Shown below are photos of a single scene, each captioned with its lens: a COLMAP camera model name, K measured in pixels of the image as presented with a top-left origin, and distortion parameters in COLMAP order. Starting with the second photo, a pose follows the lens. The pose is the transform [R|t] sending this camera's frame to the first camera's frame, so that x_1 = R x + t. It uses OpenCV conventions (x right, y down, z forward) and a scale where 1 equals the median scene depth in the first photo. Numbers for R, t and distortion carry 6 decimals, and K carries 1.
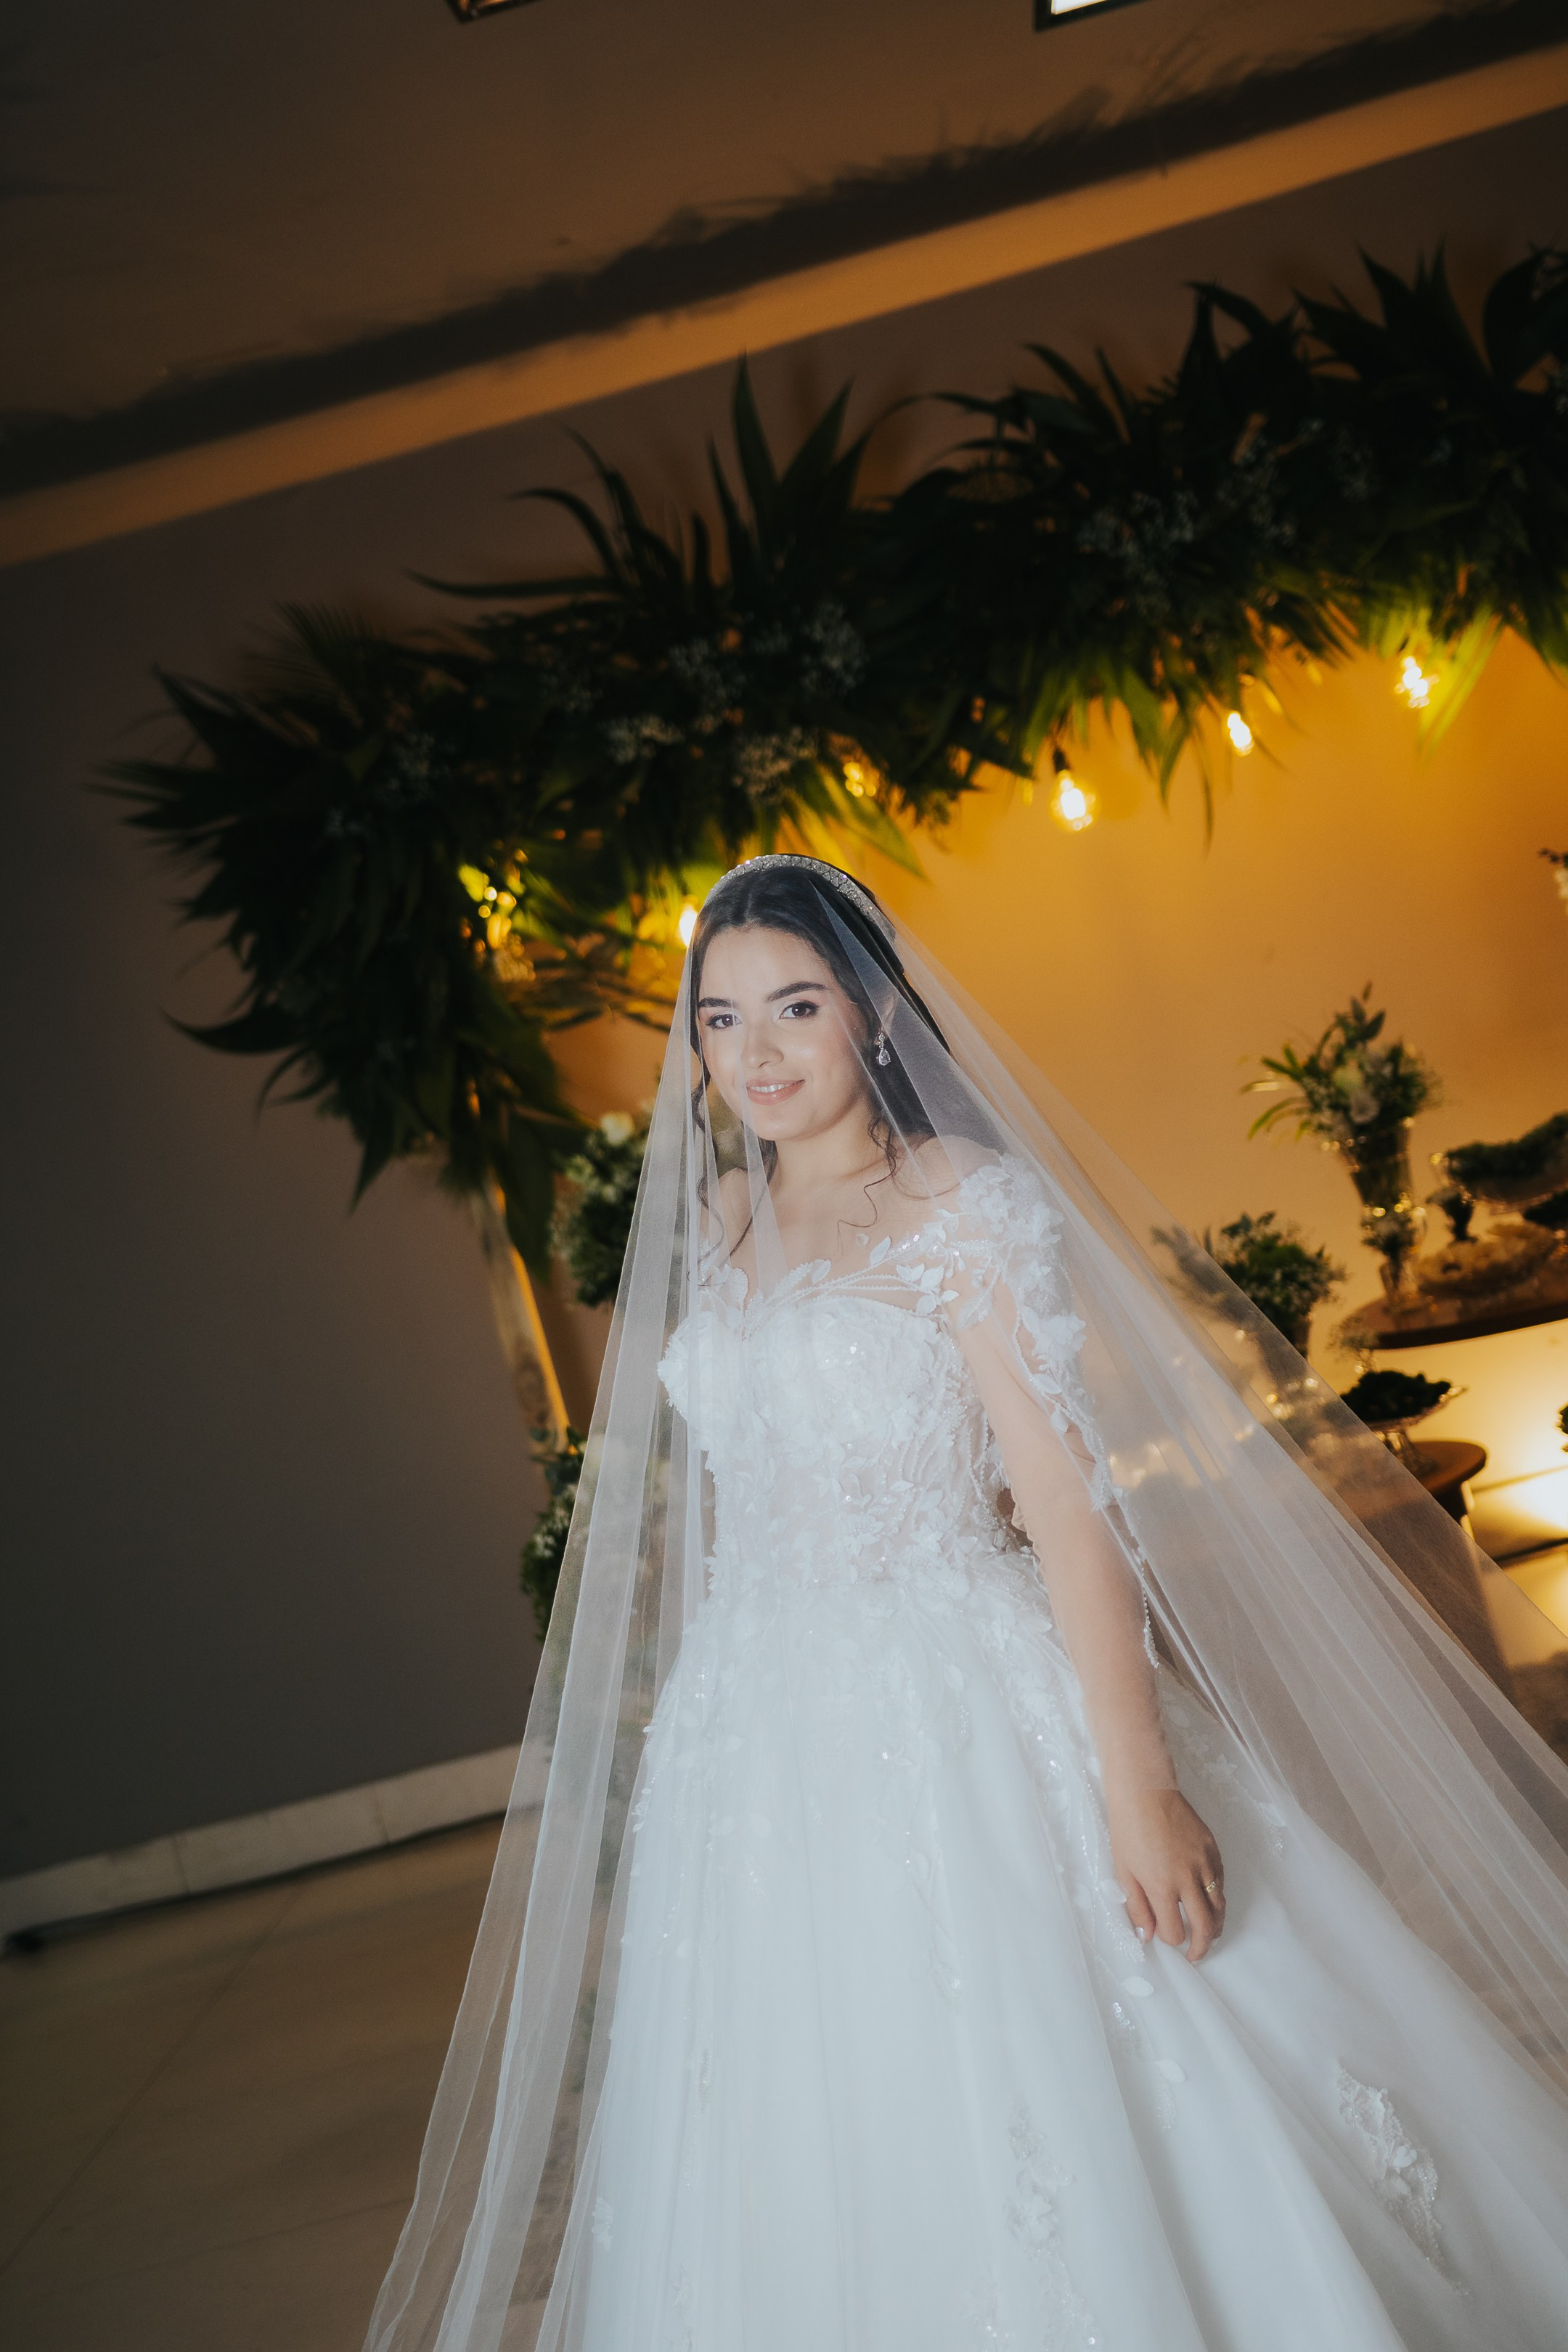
lens RADIAL K [[3770.5, 0, 745.7], [0, 3770.5, 1175.0], [0, 0, 1]] dist [0.000380, -0.024749]
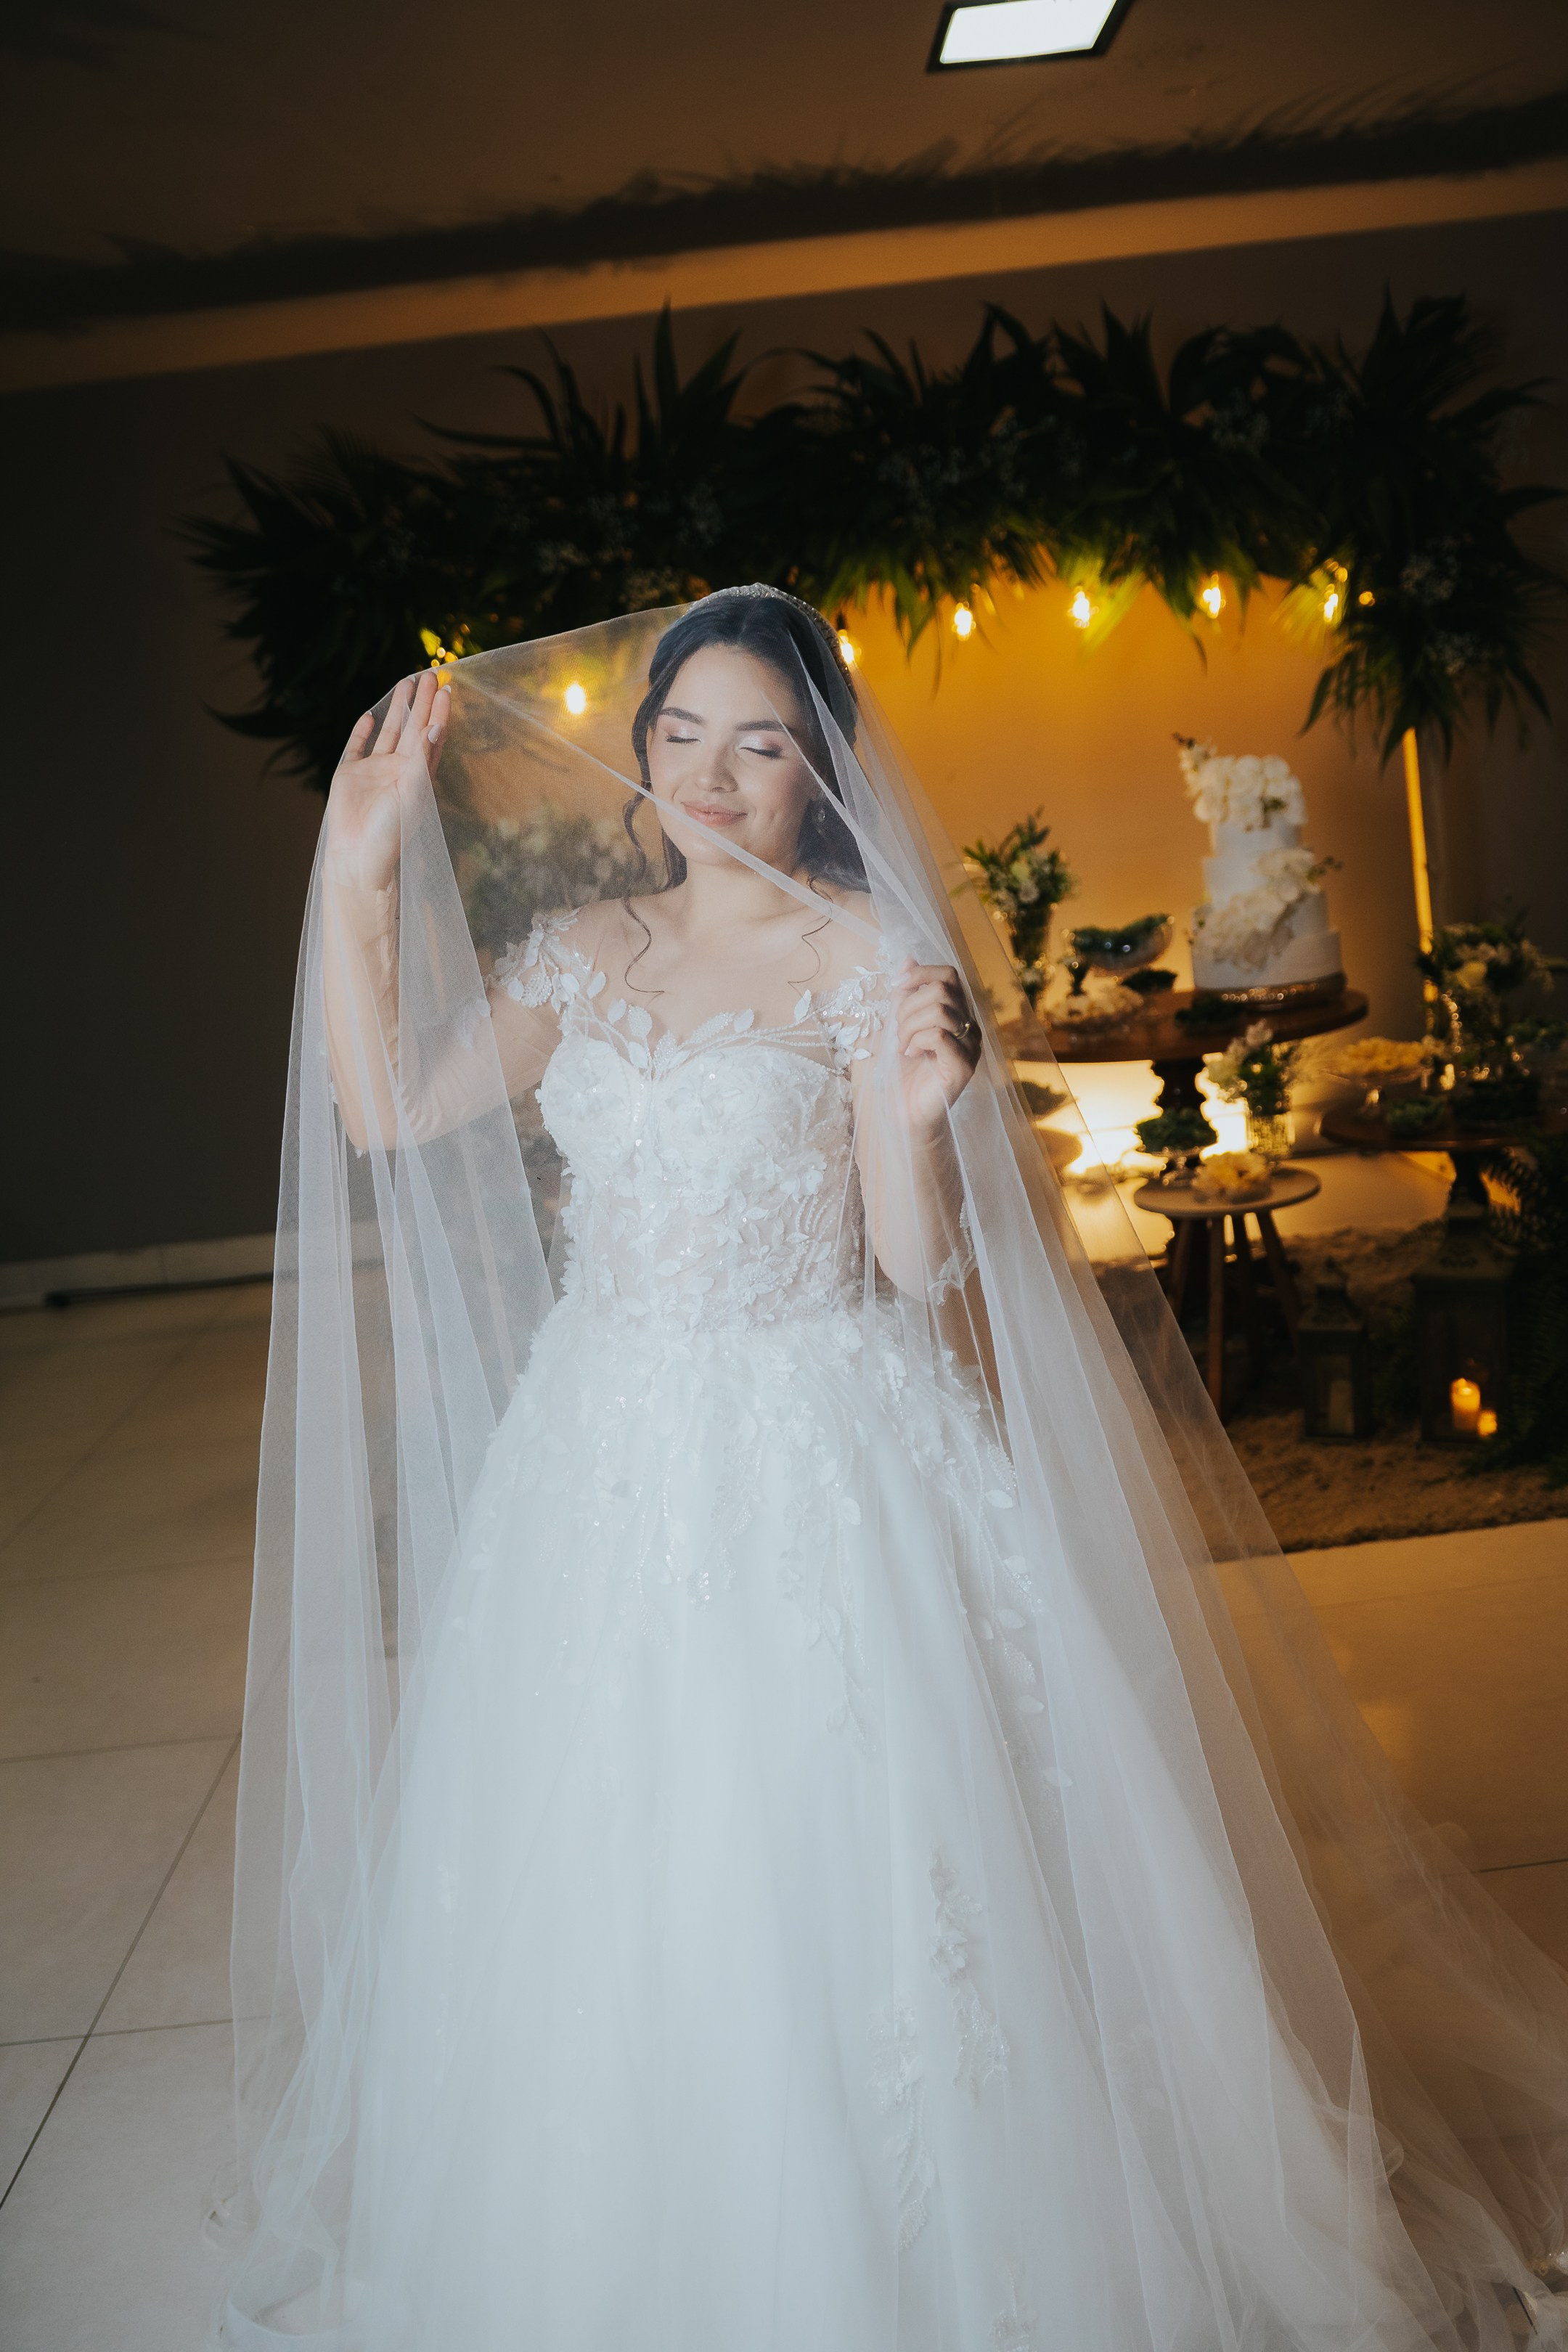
lens RADIAL K [[1900.2, 0, 784.0], [0, 1900.2, 1176.0], [0, 0, 1]] dist [-0.075874, 0.004720]
pose [[0.982174, 0.127422, 0.138194, -0.013108], [-0.147683, 0.977909, 0.147930, -0.004563], [-0.116292, -0.165702, 0.979295, 0.251915]]
